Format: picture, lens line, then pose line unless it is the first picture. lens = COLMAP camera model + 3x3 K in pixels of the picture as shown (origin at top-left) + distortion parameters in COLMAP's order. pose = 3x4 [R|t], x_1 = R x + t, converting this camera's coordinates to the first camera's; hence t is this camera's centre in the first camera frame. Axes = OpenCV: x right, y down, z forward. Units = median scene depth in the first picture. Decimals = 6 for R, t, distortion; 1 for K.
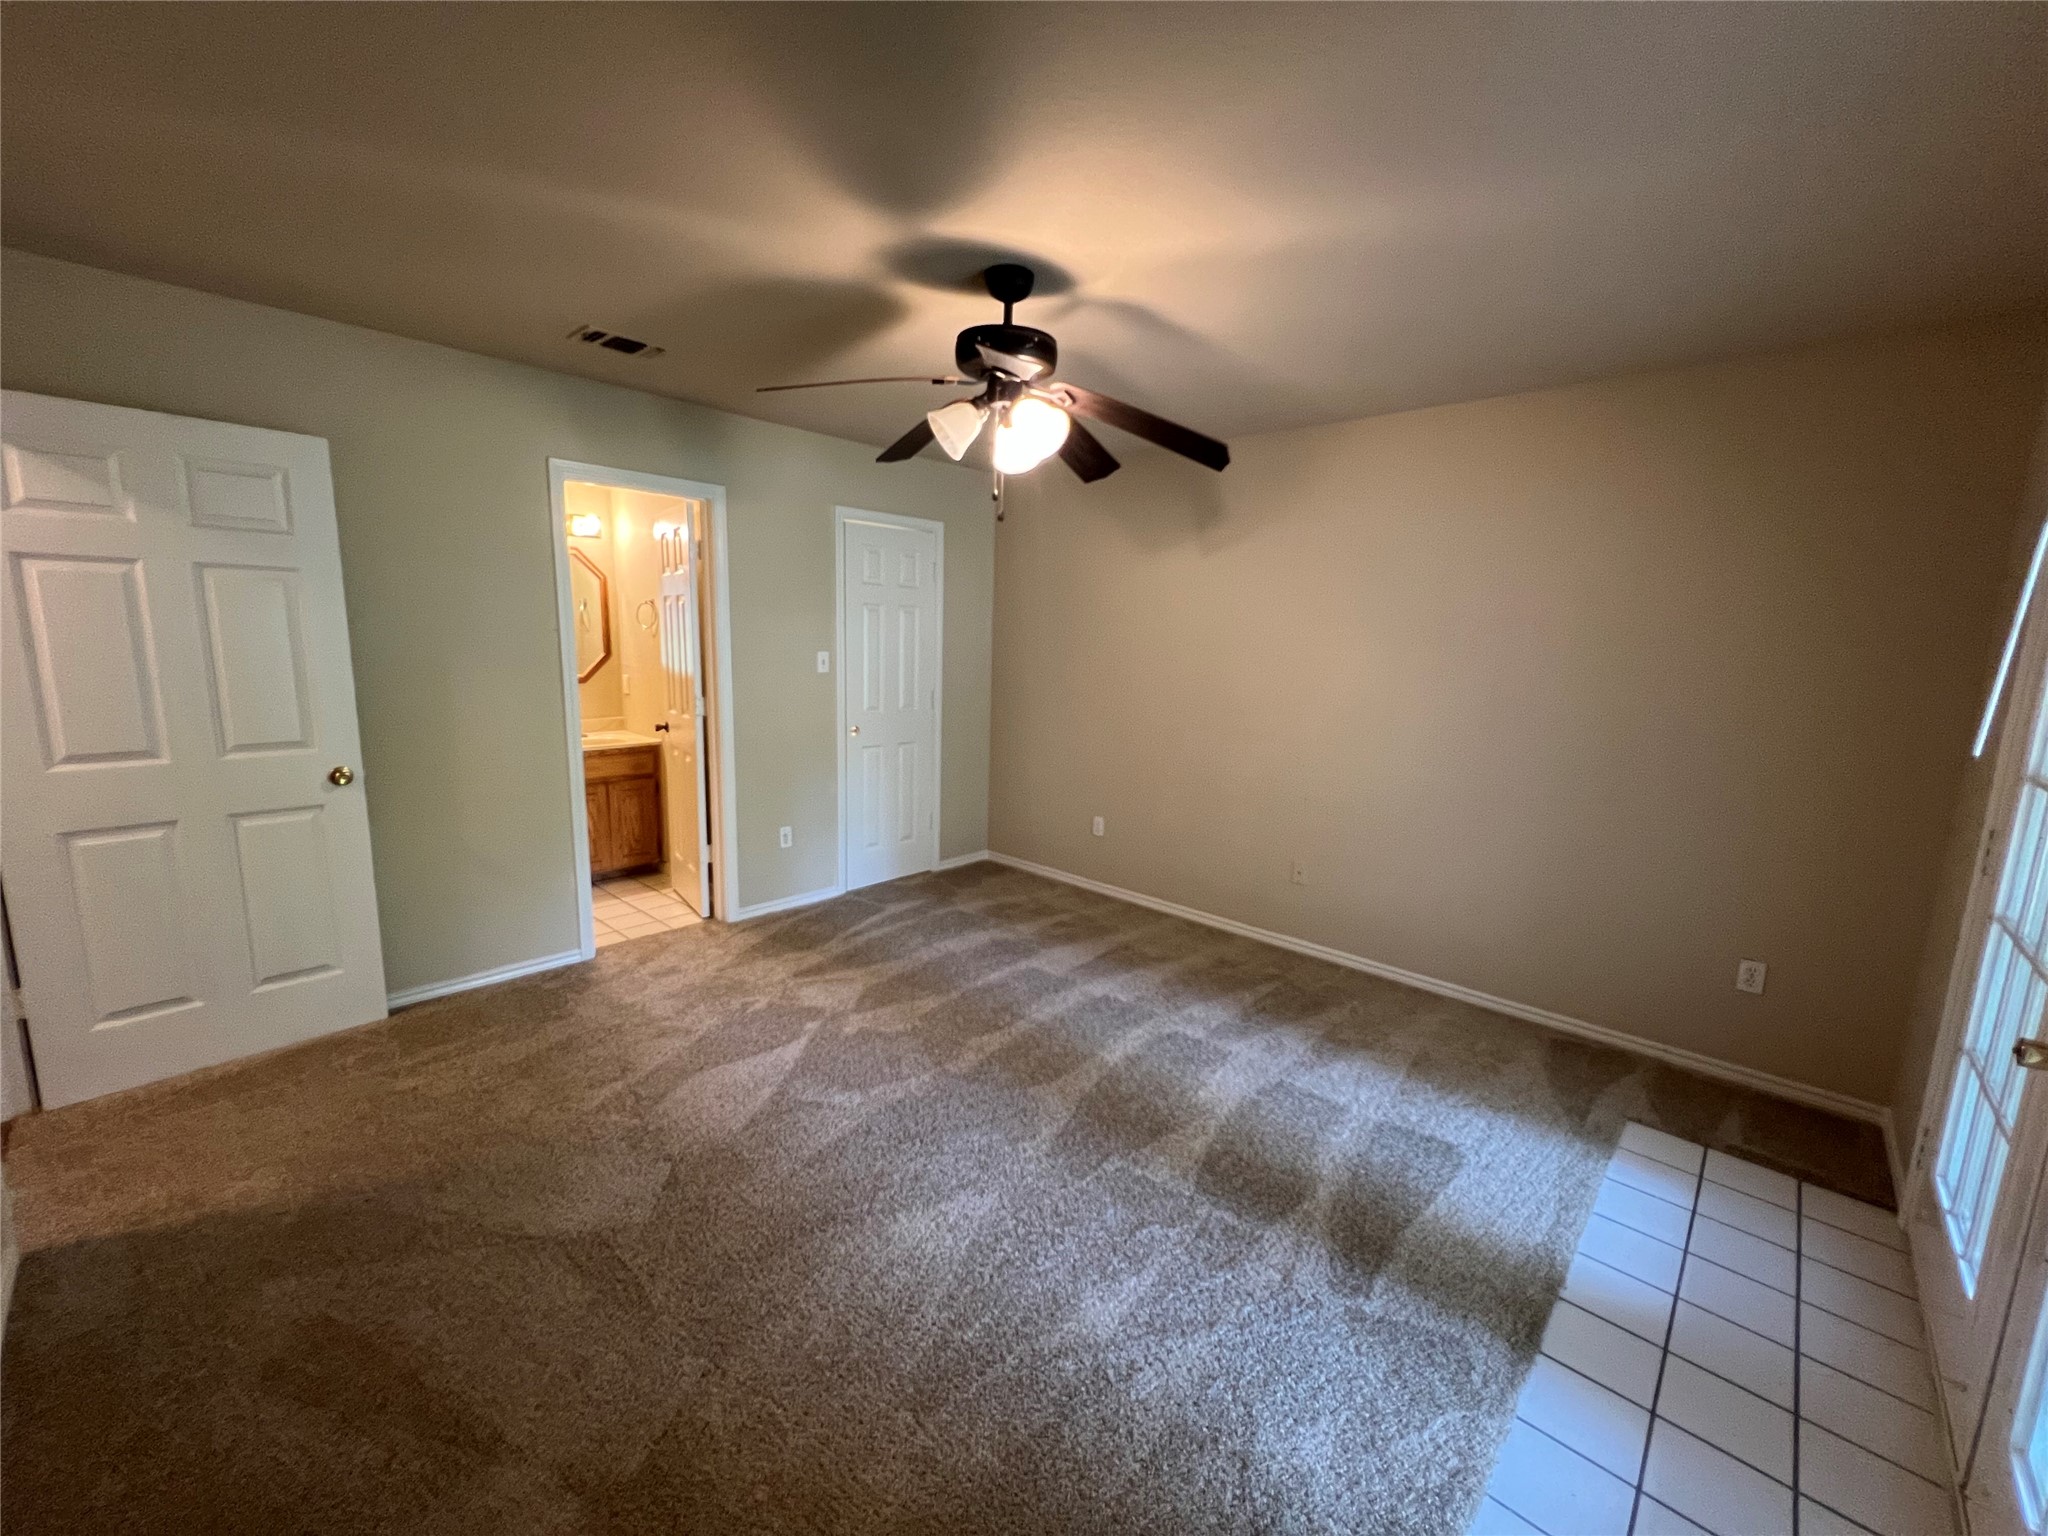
lens RADIAL K [[826.3, 0, 1019.7], [0, 826.3, 733.5], [0, 0, 1]] dist [-0.013795, -0.000018]
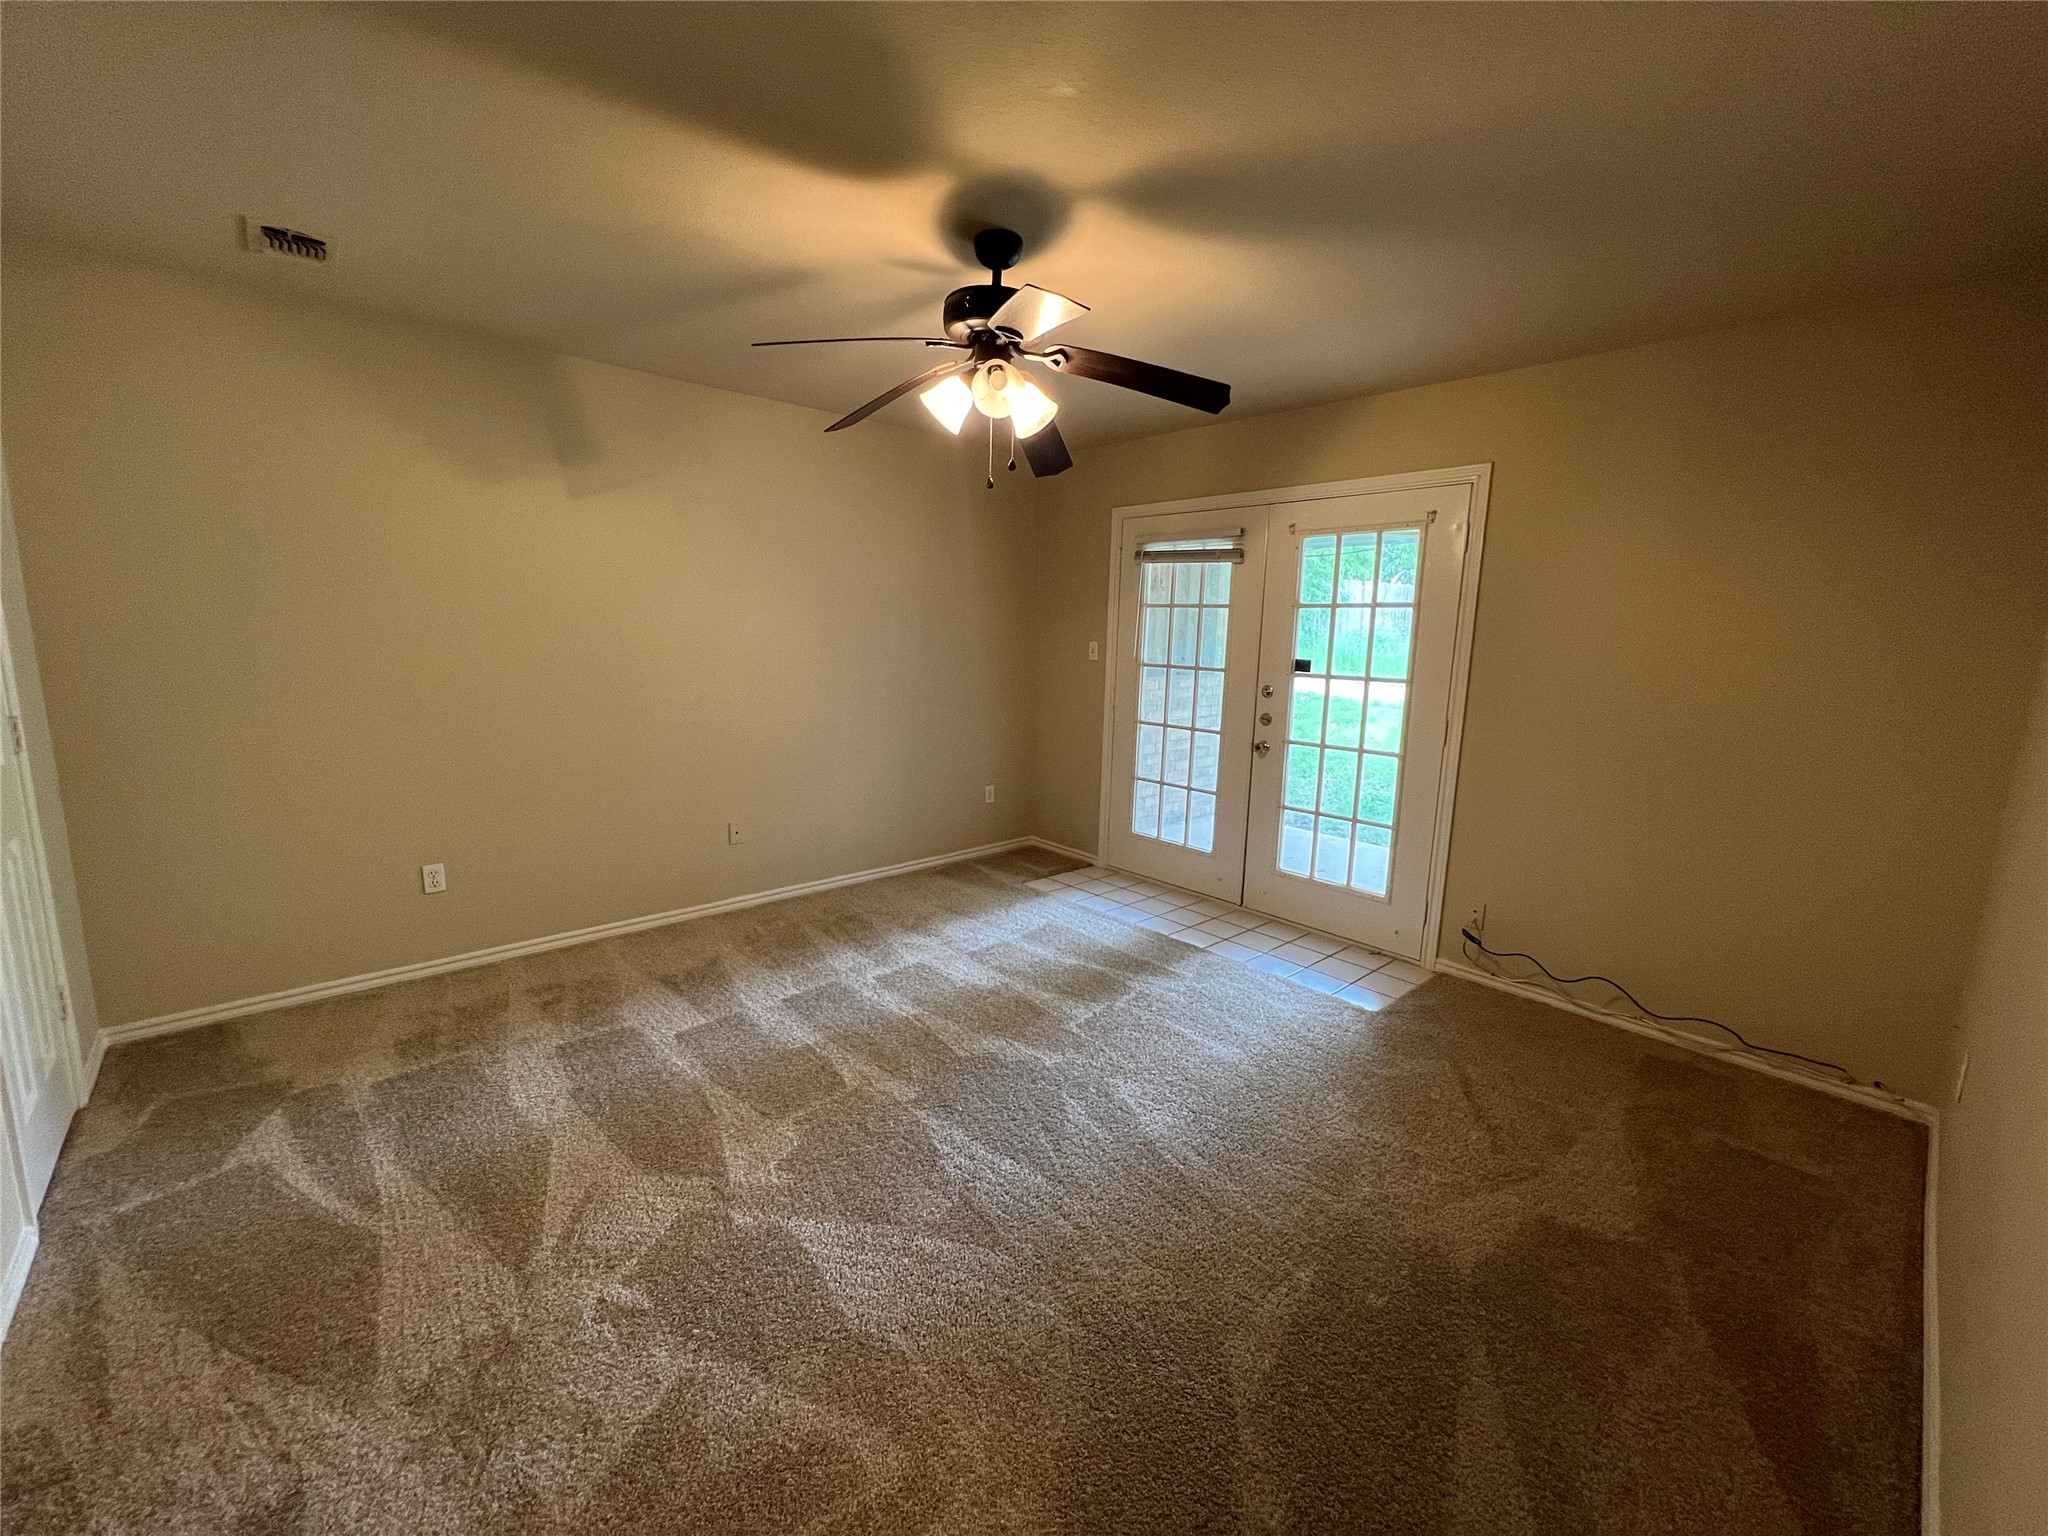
lens RADIAL K [[818.6, 0, 1024.0], [0, 818.6, 768.0], [0, 0, 1]] dist [0.002115, 0.000137]
pose [[0.074822, -0.200587, 0.976814, -0.806442], [0.094370, 0.976588, 0.193312, -0.098823], [-0.992721, 0.077718, 0.092000, 0.698233]]
